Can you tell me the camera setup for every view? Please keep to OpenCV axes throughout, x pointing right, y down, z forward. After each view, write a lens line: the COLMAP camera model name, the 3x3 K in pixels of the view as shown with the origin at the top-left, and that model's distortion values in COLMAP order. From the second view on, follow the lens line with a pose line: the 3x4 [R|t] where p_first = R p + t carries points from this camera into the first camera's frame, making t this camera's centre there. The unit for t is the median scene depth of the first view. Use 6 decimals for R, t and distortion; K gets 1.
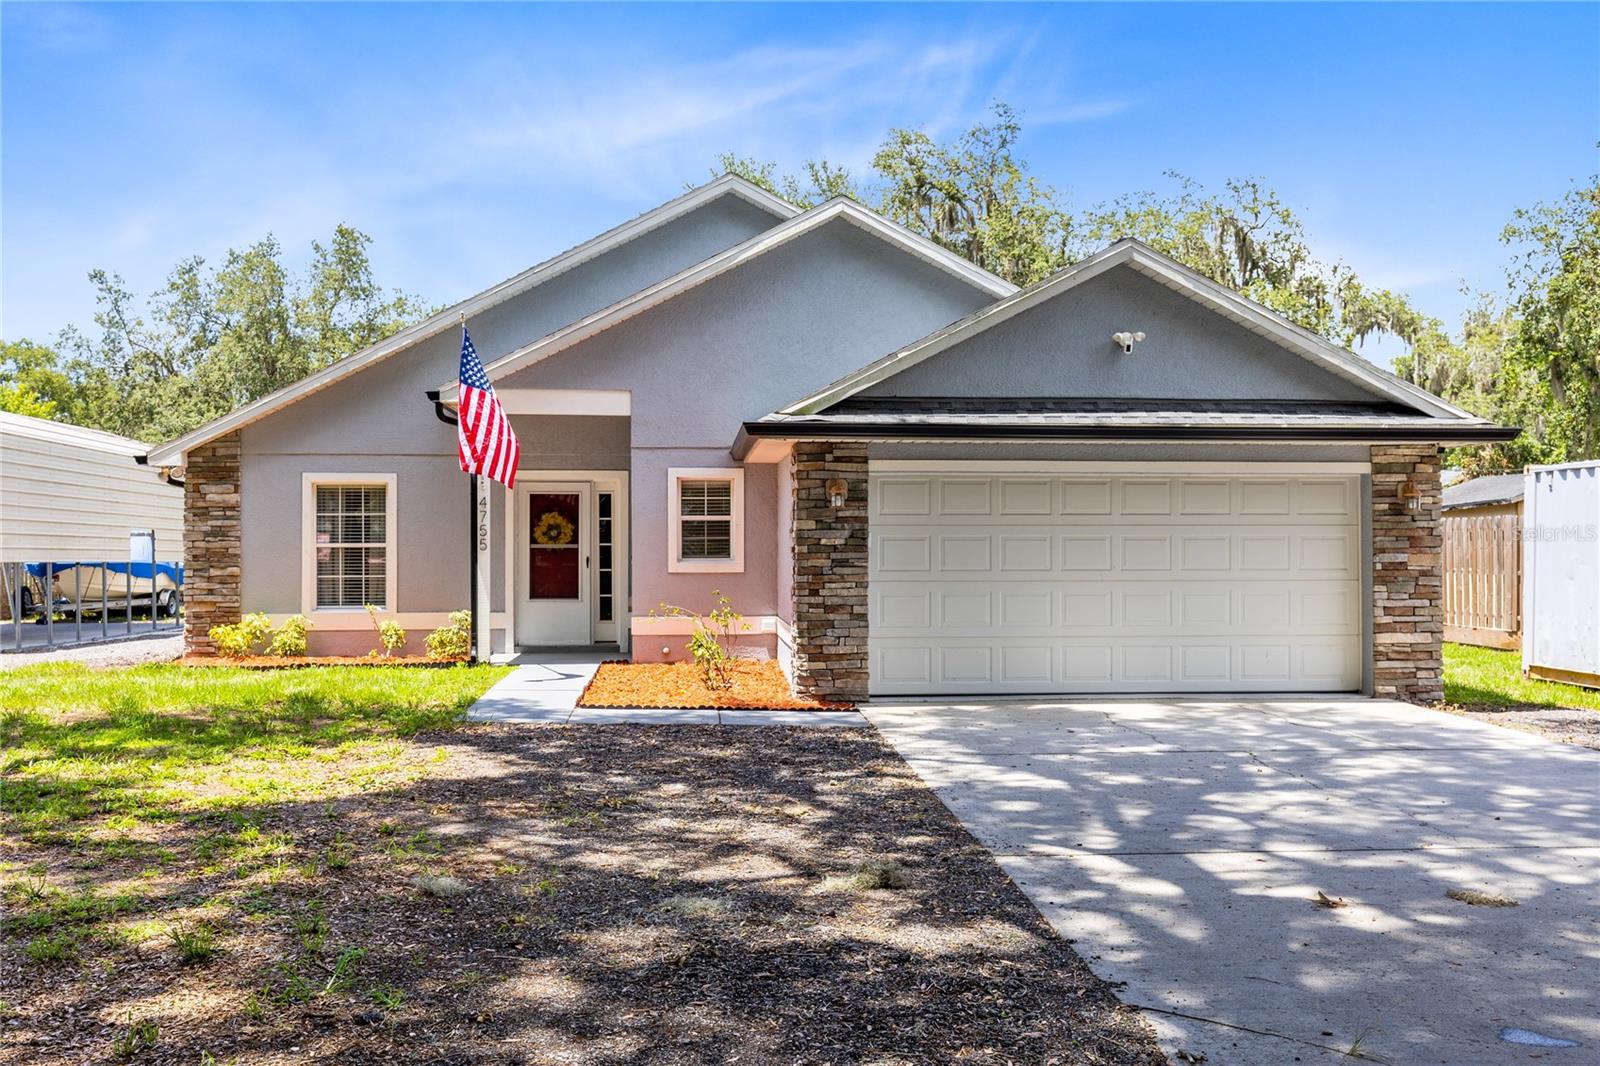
lens RADIAL K [[1527.6, 0, 800.0], [0, 1527.6, 533.0], [0, 0, 1]] dist [0.007879, 0.002494]
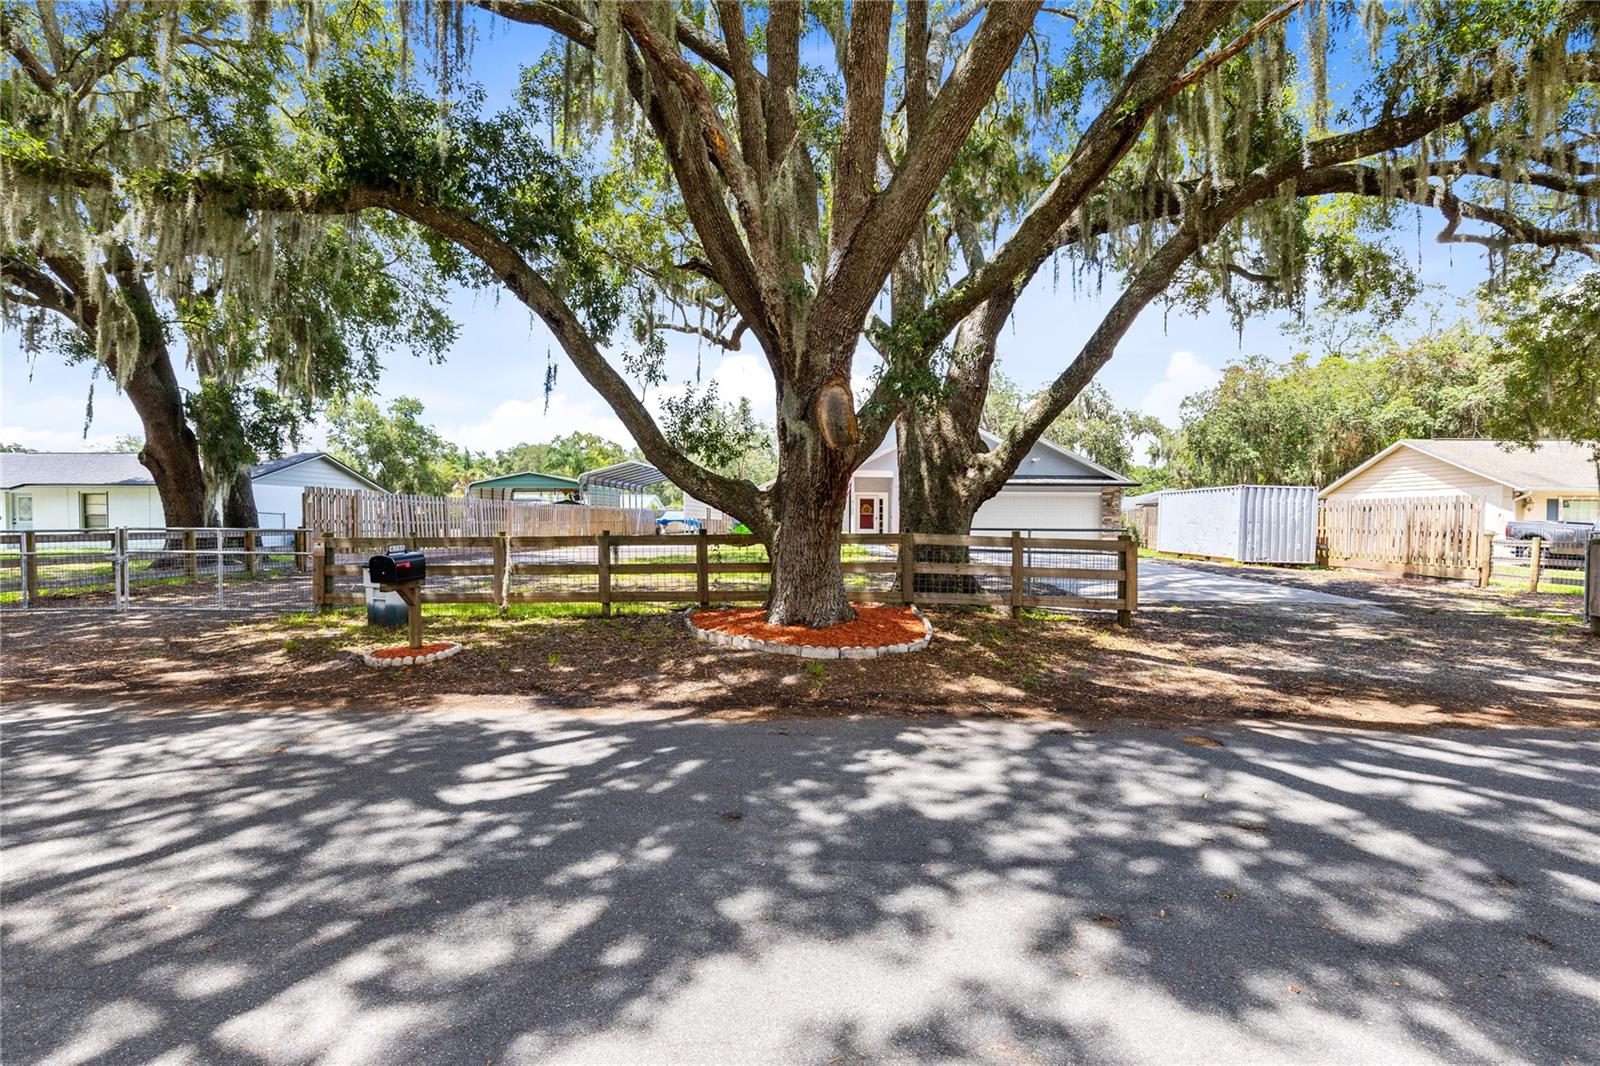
lens RADIAL K [[717.6, 0, 800.1], [0, 717.6, 516.1], [0, 0, 1]] dist [0.002723, 0.000001]
pose [[0.992578, 0.006567, -0.121428, -0.115831], [-0.005970, 0.999968, 0.005279, 0.006081], [0.121459, -0.004515, 0.992586, -0.654844]]
